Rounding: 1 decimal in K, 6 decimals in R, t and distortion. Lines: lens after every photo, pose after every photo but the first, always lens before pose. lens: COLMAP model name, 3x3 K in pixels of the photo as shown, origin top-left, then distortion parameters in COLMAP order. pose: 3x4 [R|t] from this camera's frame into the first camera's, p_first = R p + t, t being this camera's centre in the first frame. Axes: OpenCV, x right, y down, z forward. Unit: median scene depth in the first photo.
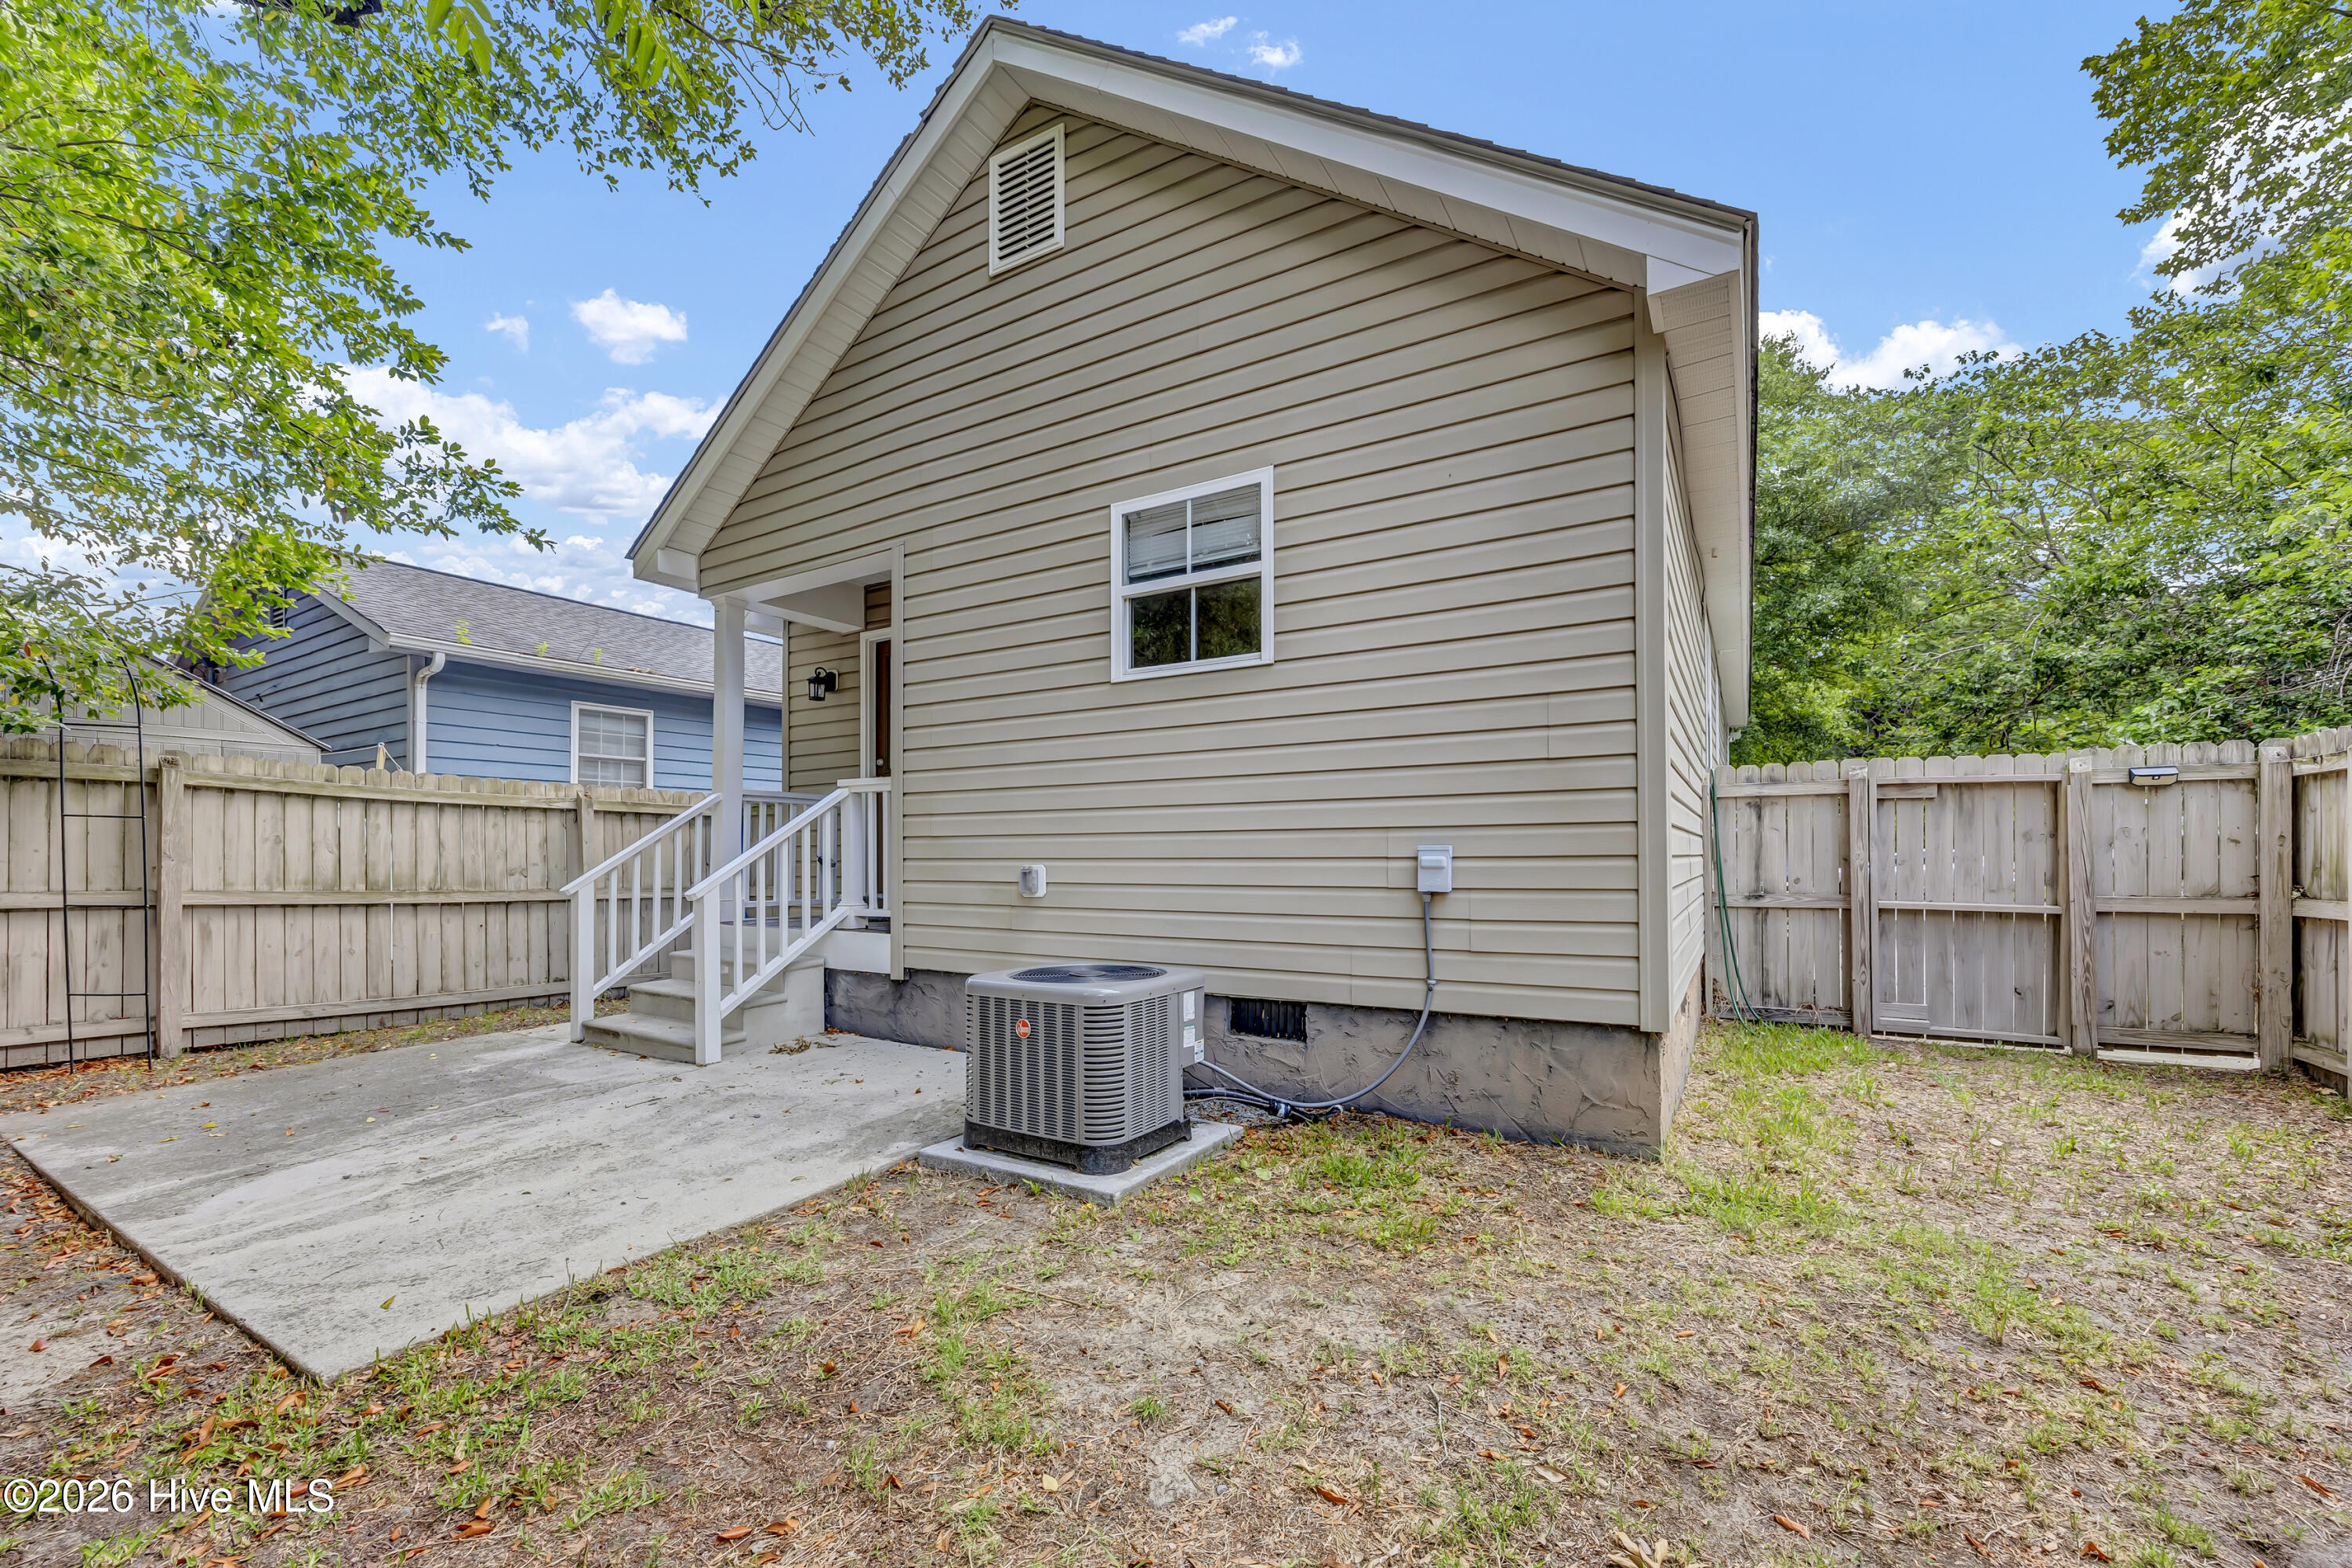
lens RADIAL K [[941.8, 0, 1186.3], [0, 941.8, 849.4], [0, 0, 1]] dist [-0.008394, 0.000126]
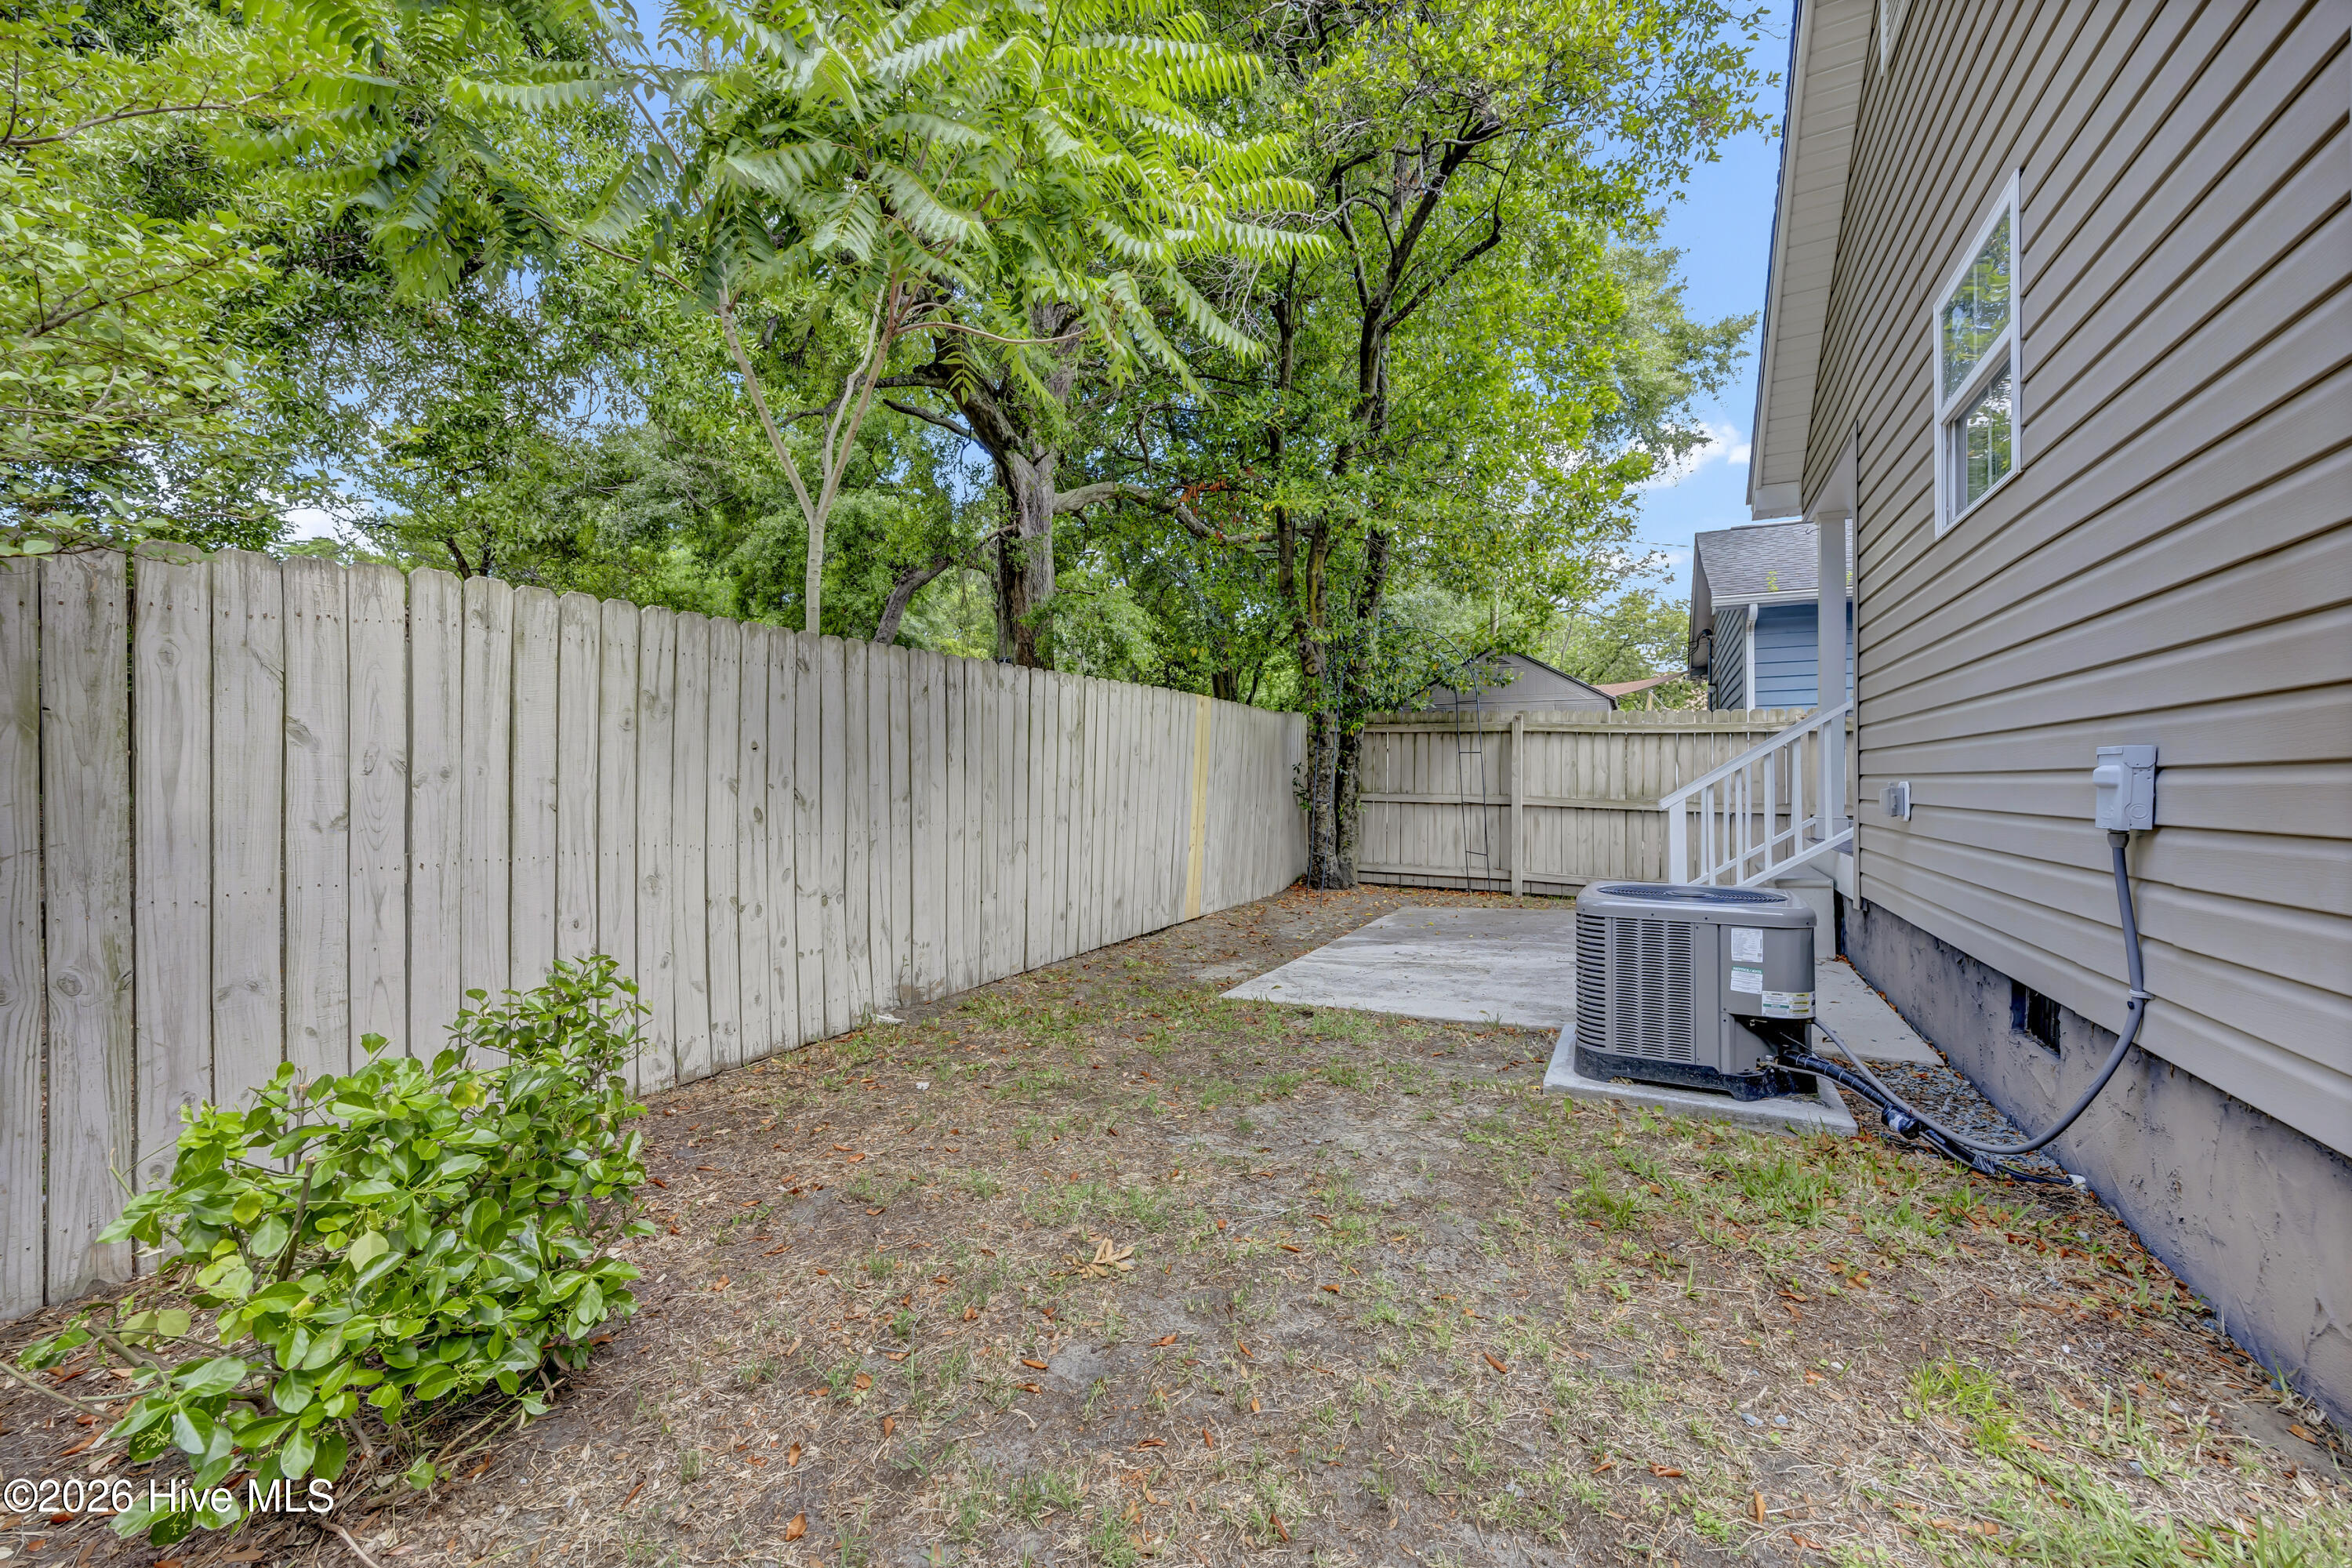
lens RADIAL K [[956.2, 0, 1178.5], [0, 956.2, 777.0], [0, 0, 1]] dist [0.002231, 0.000345]
pose [[0.069052, -0.000508, -0.997613, 0.719699], [0.006713, 0.999977, -0.000045, 0.008761], [0.997590, -0.006694, 0.069054, 0.369483]]
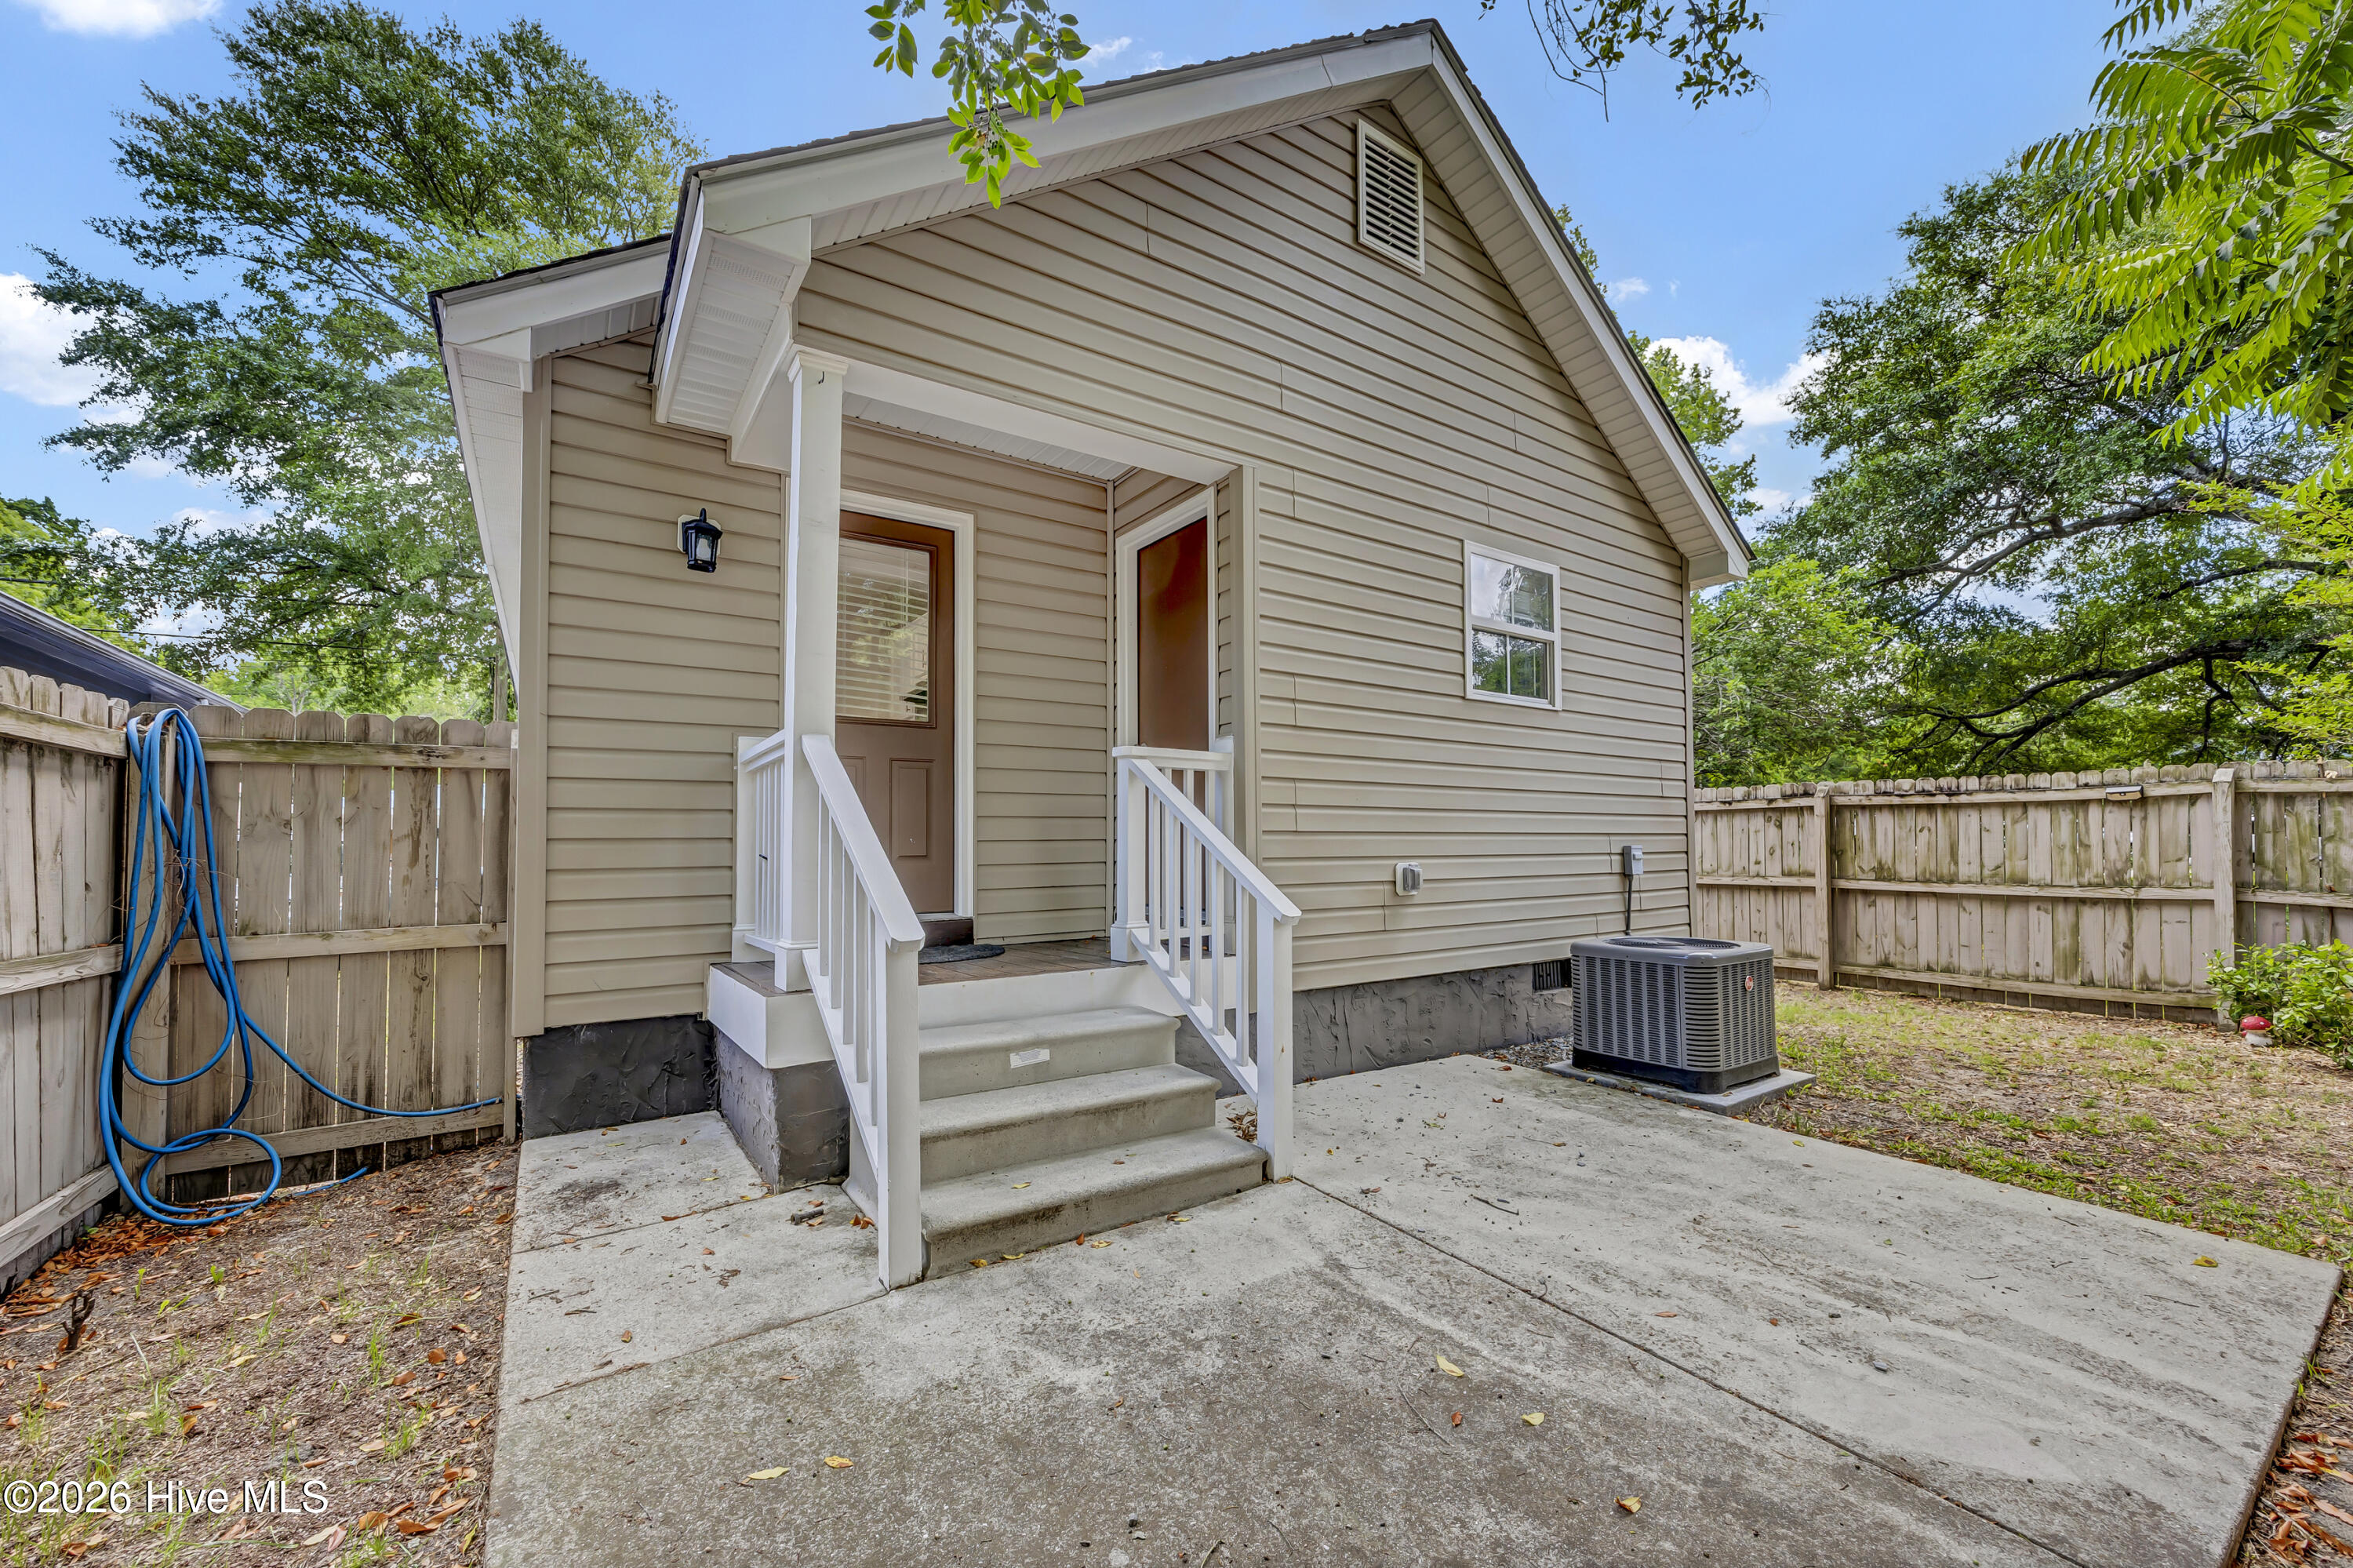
lens RADIAL K [[930.2, 0, 1182.2], [0, 930.2, 822.9], [0, 0, 1]] dist [-0.001750, -0.000158]
pose [[0.415200, 0.025288, 0.909379, -1.339779], [0.000298, 0.999610, -0.027934, 0.001045], [-0.909730, 0.011869, 0.415030, 0.933493]]
